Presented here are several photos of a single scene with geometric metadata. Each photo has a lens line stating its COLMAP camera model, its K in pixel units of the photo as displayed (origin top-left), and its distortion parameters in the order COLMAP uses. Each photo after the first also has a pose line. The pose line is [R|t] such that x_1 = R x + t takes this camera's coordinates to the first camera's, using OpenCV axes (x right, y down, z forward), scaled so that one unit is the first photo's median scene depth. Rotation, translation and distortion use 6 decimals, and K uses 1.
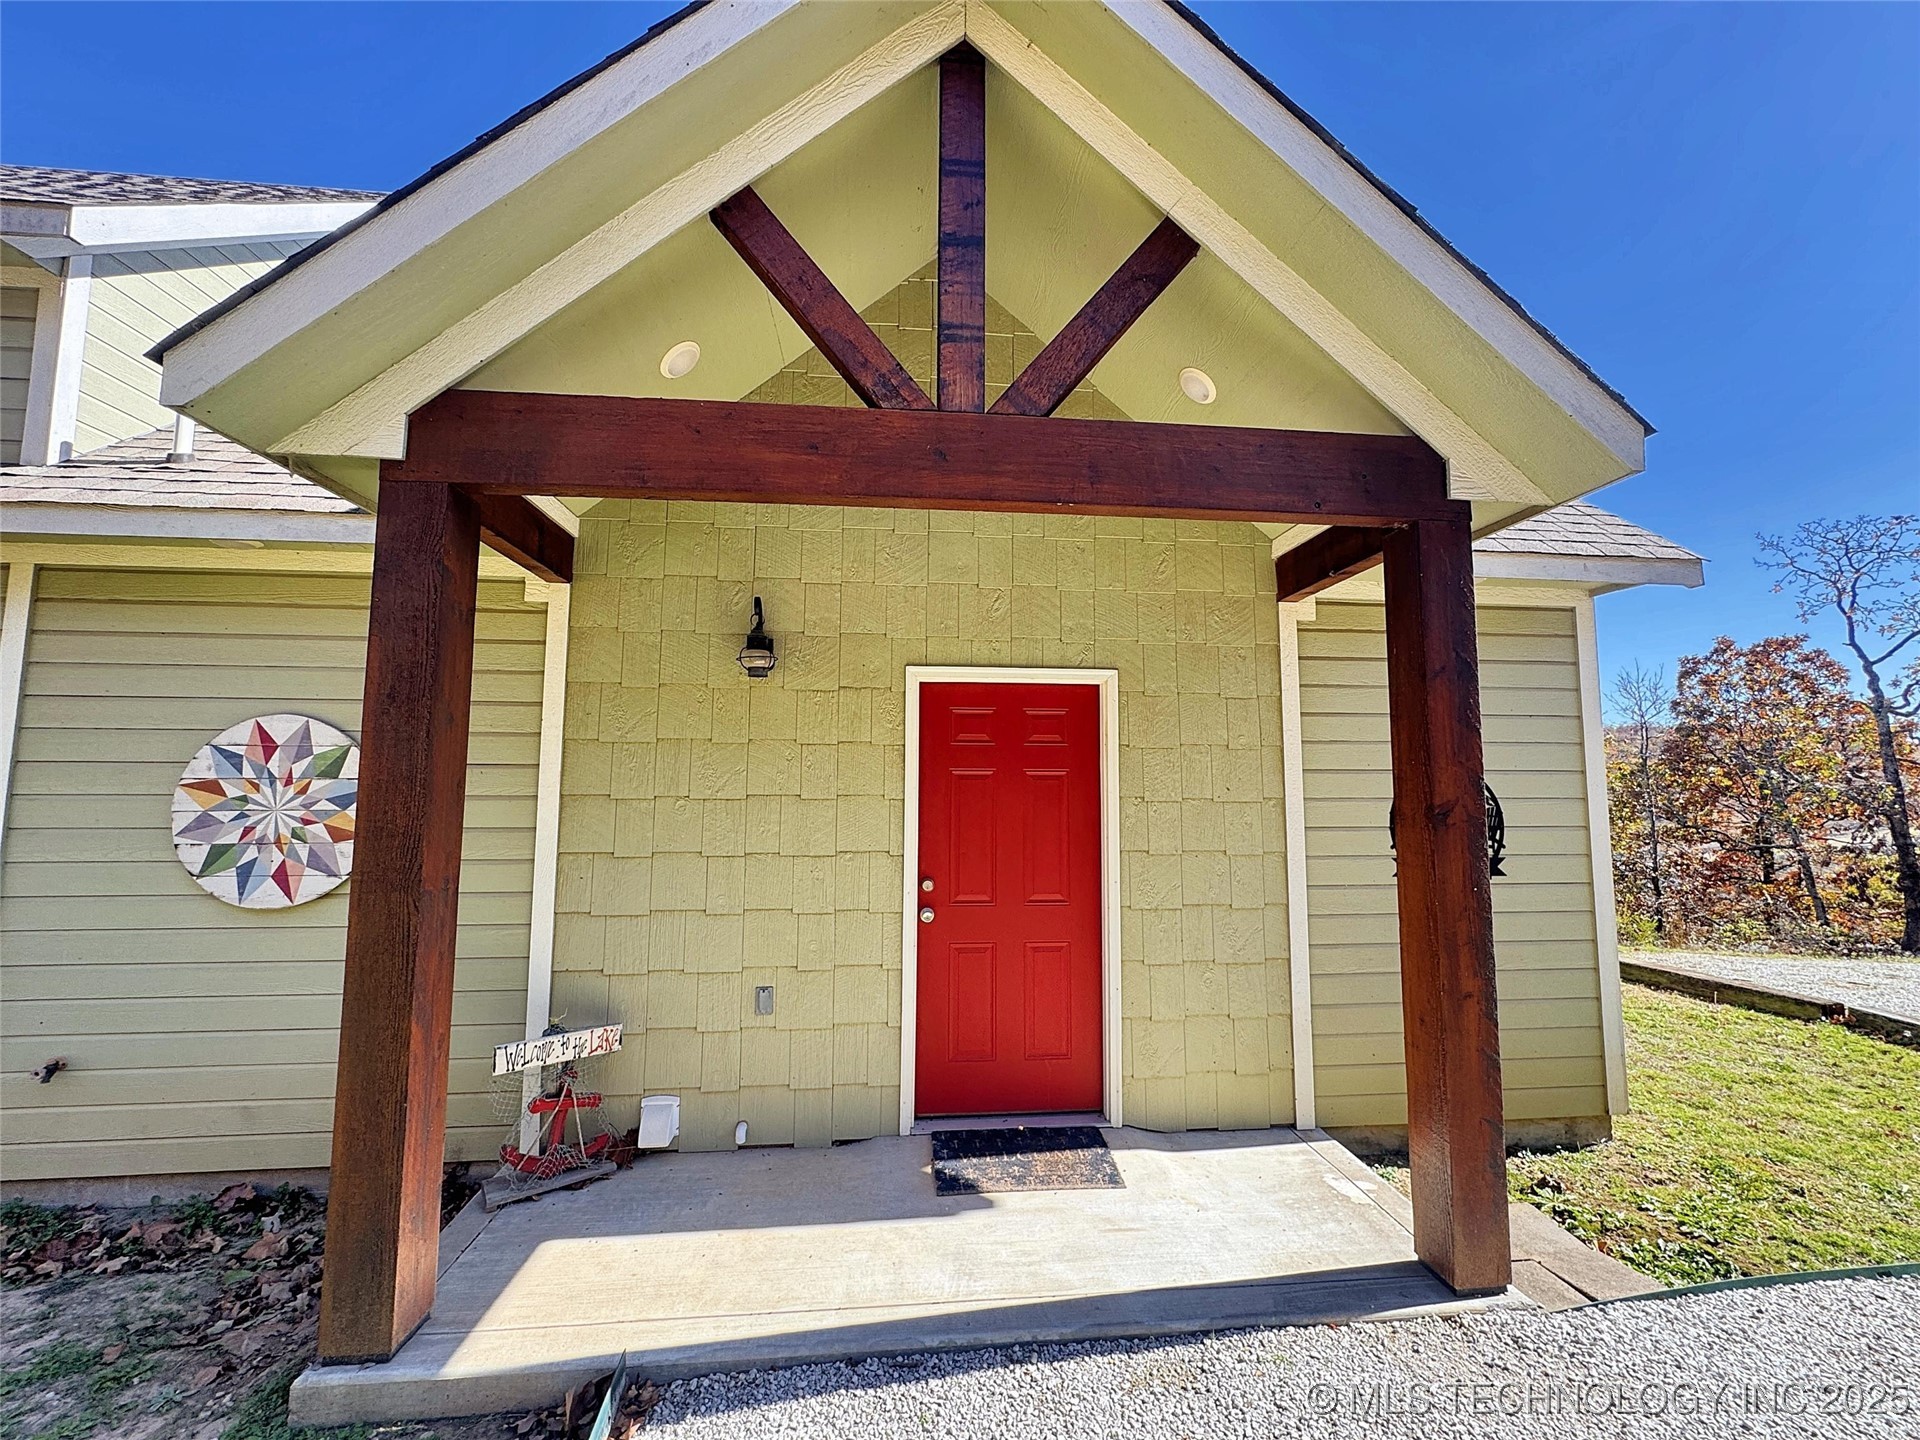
lens RADIAL K [[779.6, 0, 969.6], [0, 779.6, 715.5], [0, 0, 1]] dist [-0.009497, -0.000211]
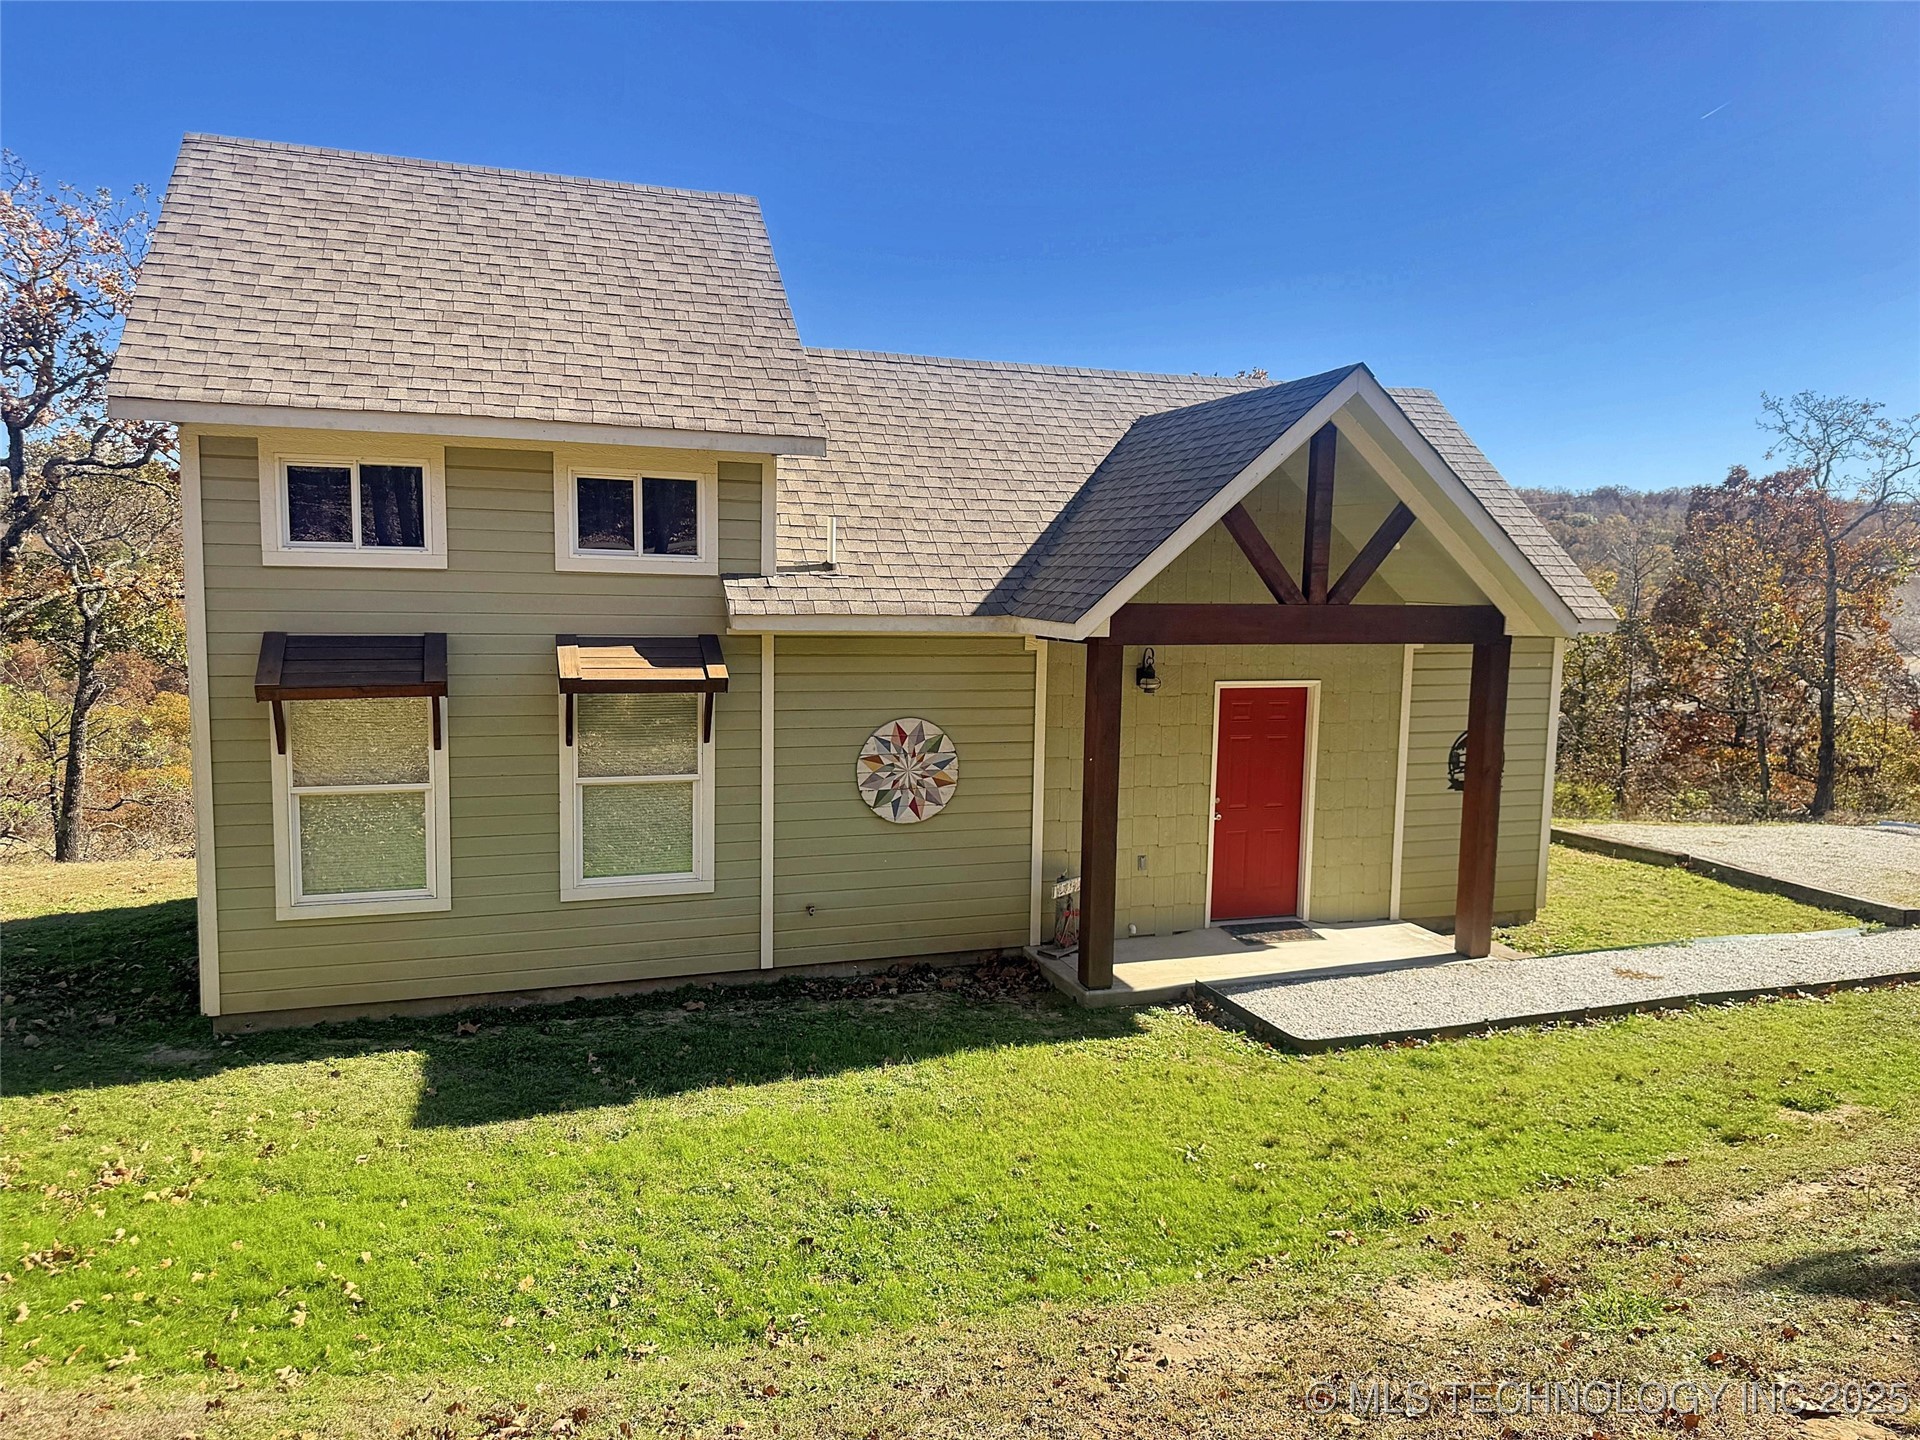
lens RADIAL K [[1369.3, 0, 956.4], [0, 1369.3, 720.7], [0, 0, 1]] dist [0.047383, -0.074037]
pose [[0.971320, -0.010292, 0.237551, -1.506808], [-0.038129, 0.979391, 0.198339, -0.614973], [-0.234697, -0.201709, 0.950911, -1.993987]]
